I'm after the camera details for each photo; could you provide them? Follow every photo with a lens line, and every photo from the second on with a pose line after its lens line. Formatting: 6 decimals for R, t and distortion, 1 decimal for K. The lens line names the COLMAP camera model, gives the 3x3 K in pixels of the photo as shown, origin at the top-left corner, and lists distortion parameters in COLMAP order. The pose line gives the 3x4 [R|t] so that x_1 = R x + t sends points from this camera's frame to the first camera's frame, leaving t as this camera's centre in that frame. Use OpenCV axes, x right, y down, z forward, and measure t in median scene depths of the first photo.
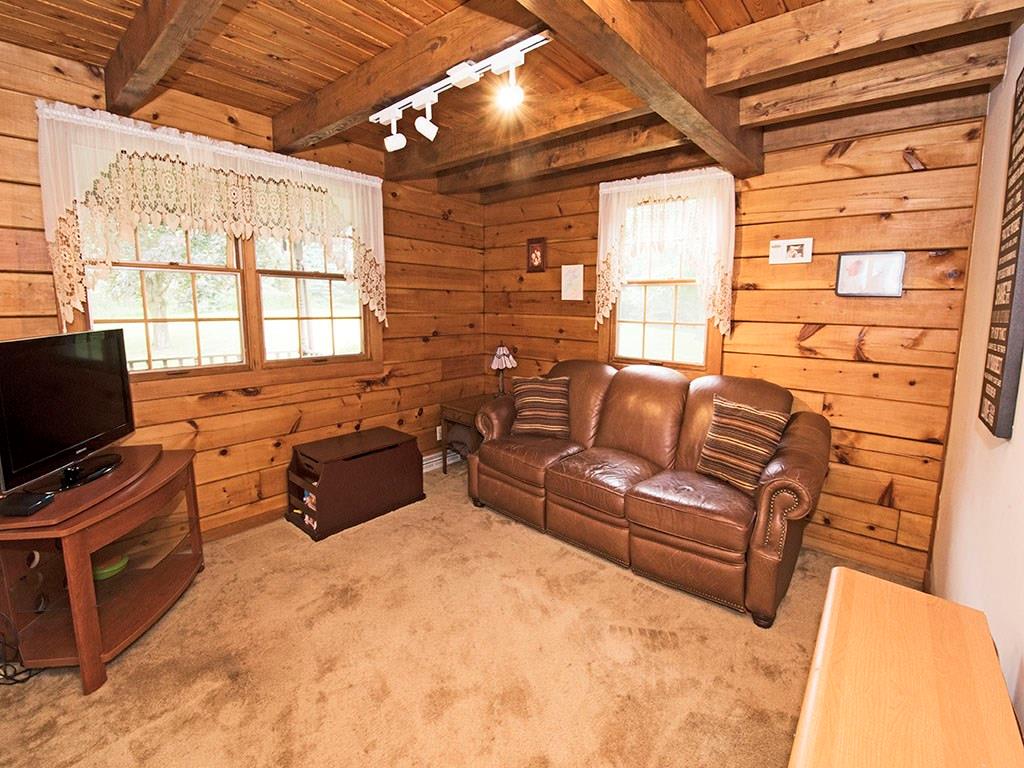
lens RADIAL K [[454.7, 0, 530.9], [0, 454.7, 367.5], [0, 0, 1]] dist [-0.001635, -0.000423]
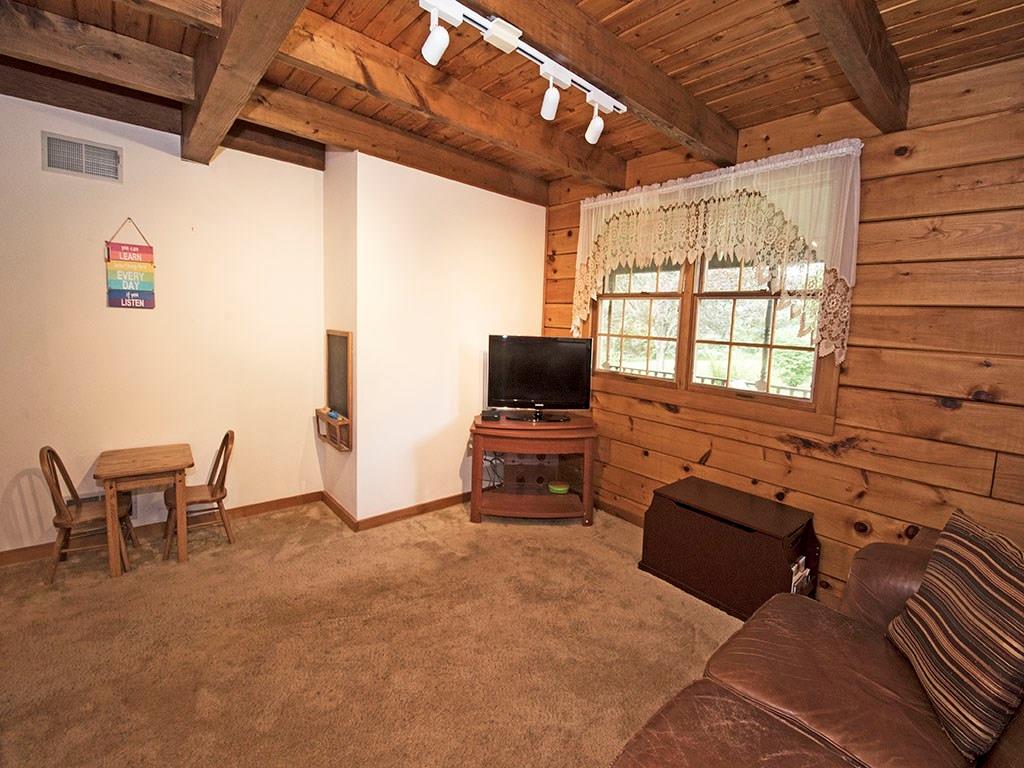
lens RADIAL K [[454.7, 0, 530.9], [0, 454.7, 367.5], [0, 0, 1]] dist [-0.001635, -0.000423]
pose [[-0.159527, 0.079986, -0.983948, 0.455564], [-0.185312, 0.976568, 0.109430, -0.090876], [0.969645, 0.199794, -0.140967, 0.791153]]
